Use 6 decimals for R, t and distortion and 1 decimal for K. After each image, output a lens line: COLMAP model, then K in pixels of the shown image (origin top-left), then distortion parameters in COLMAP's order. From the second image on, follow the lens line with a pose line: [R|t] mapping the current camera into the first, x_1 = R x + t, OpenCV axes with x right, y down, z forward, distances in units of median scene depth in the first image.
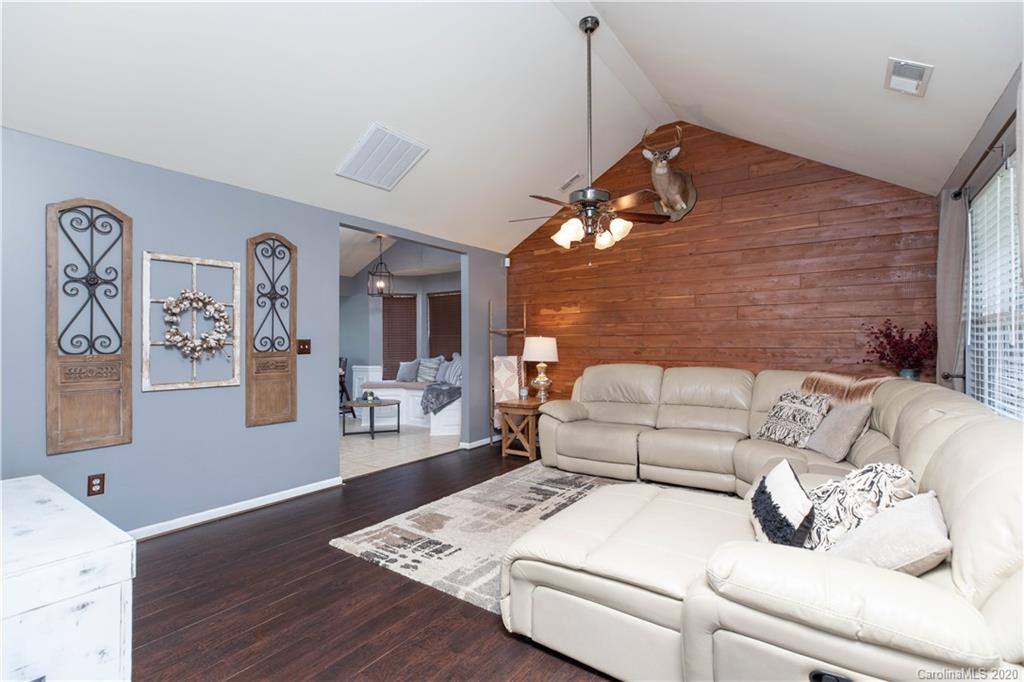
lens RADIAL K [[477.9, 0, 512.0], [0, 477.9, 341.0], [0, 0, 1]] dist [-0.002678, -0.001806]
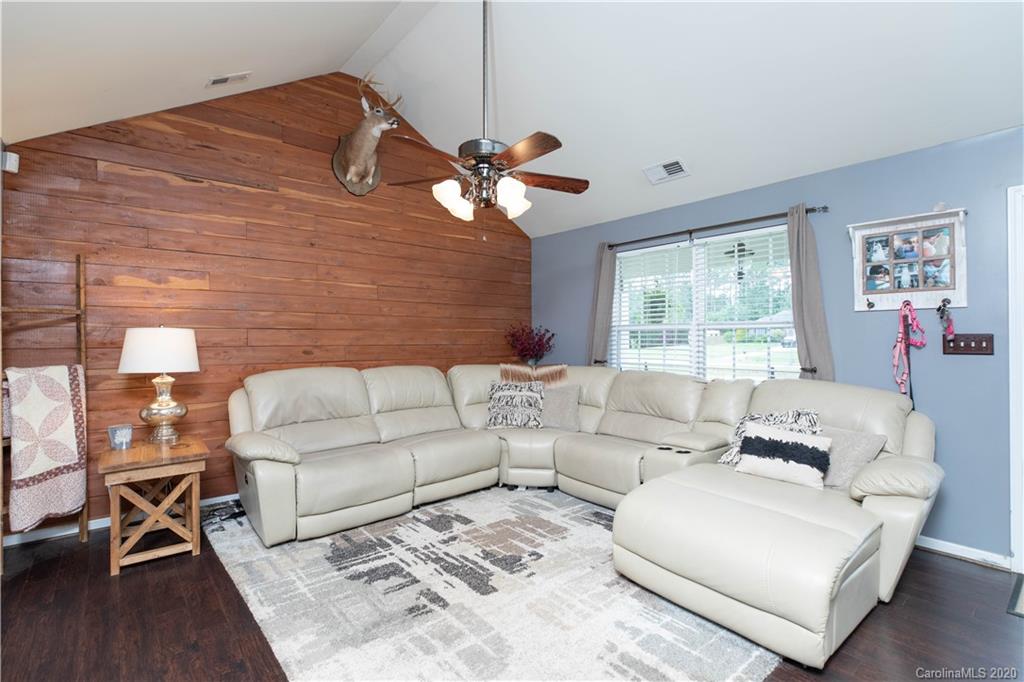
lens RADIAL K [[477.9, 0, 512.0], [0, 477.9, 341.0], [0, 0, 1]] dist [-0.002678, -0.001806]
pose [[0.267062, -0.000311, 0.963679, -0.447170], [-0.006174, 0.999979, 0.002034, 0.003283], [-0.963660, -0.006493, 0.267054, 0.588191]]
